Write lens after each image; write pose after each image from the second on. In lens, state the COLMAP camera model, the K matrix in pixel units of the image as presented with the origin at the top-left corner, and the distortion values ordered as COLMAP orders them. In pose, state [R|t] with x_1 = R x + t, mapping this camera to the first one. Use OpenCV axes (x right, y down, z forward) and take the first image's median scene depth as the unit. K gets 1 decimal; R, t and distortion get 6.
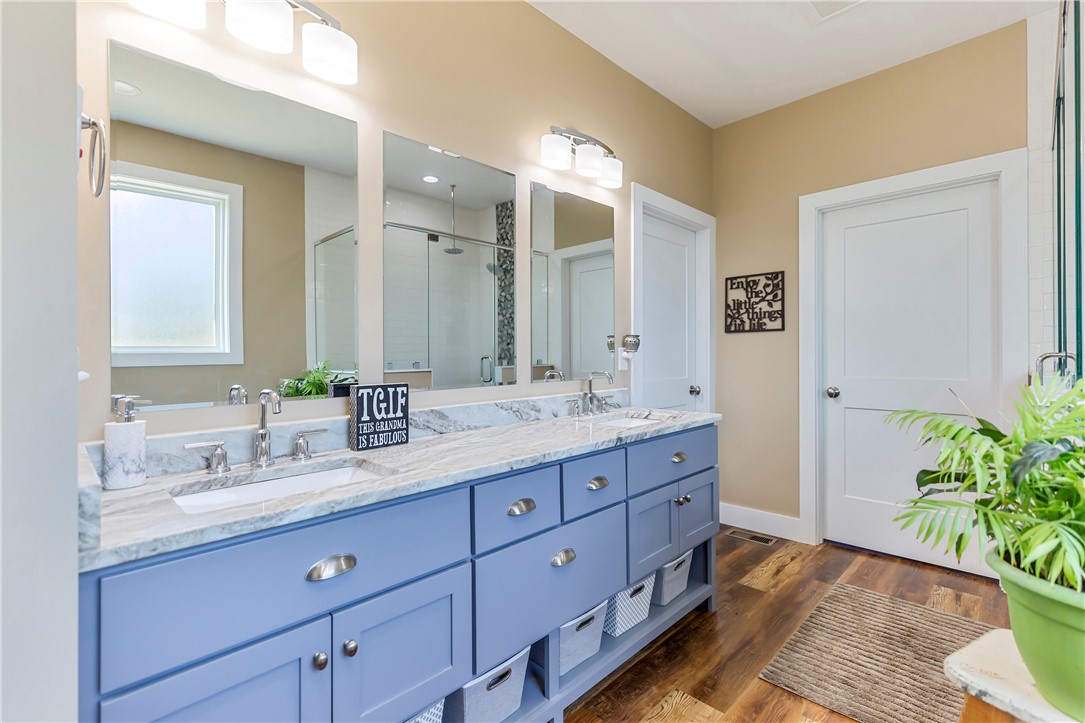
lens RADIAL K [[485.1, 0, 549.8], [0, 485.1, 350.5], [0, 0, 1]] dist [0.001569, 0.000153]
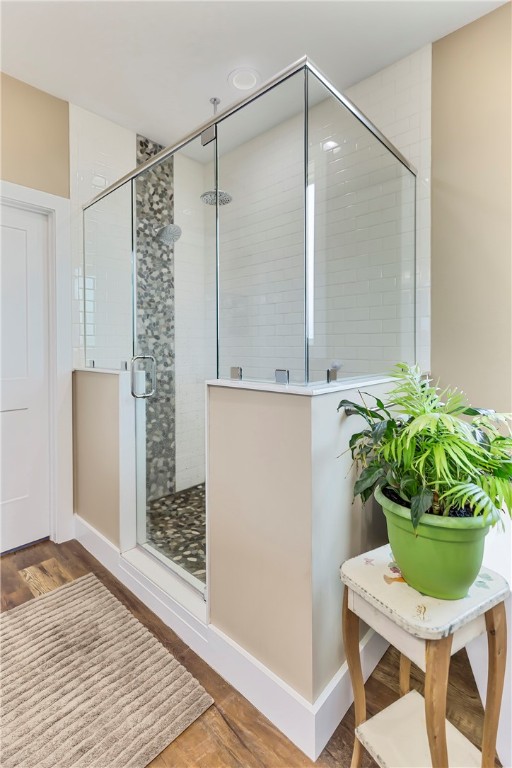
lens RADIAL K [[359.1, 0, 244.8], [0, 359.1, 355.5], [0, 0, 1]] dist [0.000368, -0.000266]
pose [[-0.013037, -0.009290, 0.999872, -0.004005], [0.002592, 0.999953, 0.009324, -0.001704], [-0.999912, 0.002713, -0.013012, 0.413284]]
